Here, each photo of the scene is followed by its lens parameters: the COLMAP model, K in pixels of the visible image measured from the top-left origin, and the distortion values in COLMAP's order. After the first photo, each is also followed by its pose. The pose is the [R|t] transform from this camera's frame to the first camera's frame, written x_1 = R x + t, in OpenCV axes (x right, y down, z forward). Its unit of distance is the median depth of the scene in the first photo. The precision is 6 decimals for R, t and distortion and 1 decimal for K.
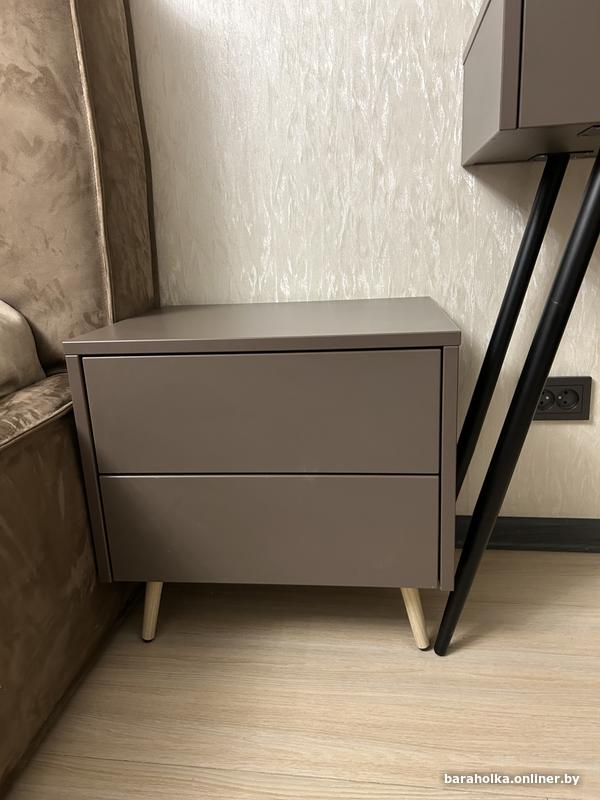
lens RADIAL K [[605.3, 0, 300.0], [0, 605.3, 400.0], [0, 0, 1]] dist [-0.027812, 0.002580]
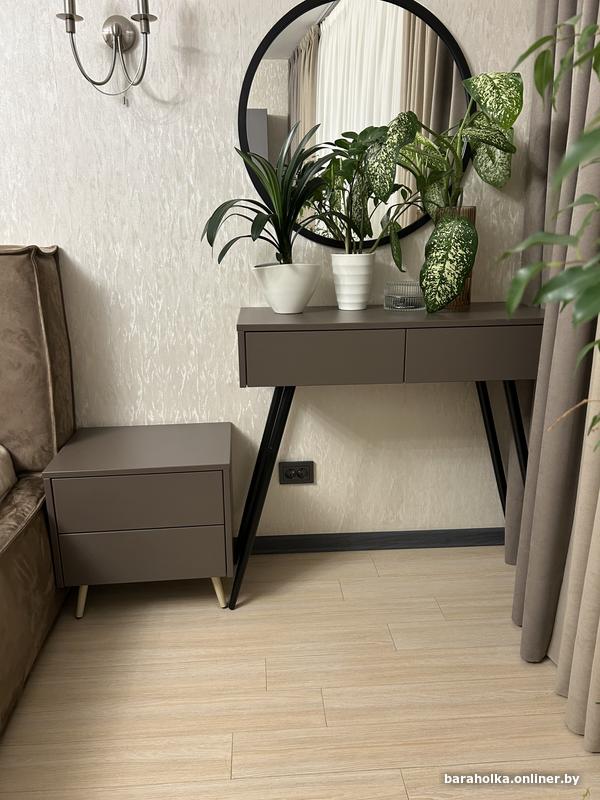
lens RADIAL K [[592.1, 0, 300.0], [0, 592.1, 400.0], [0, 0, 1]] dist [0.092559, -0.219445]
pose [[0.973133, -0.014348, 0.229796, 0.001511], [0.016473, 0.999837, -0.007329, -0.270935], [-0.229654, 0.010918, 0.973211, -1.040865]]
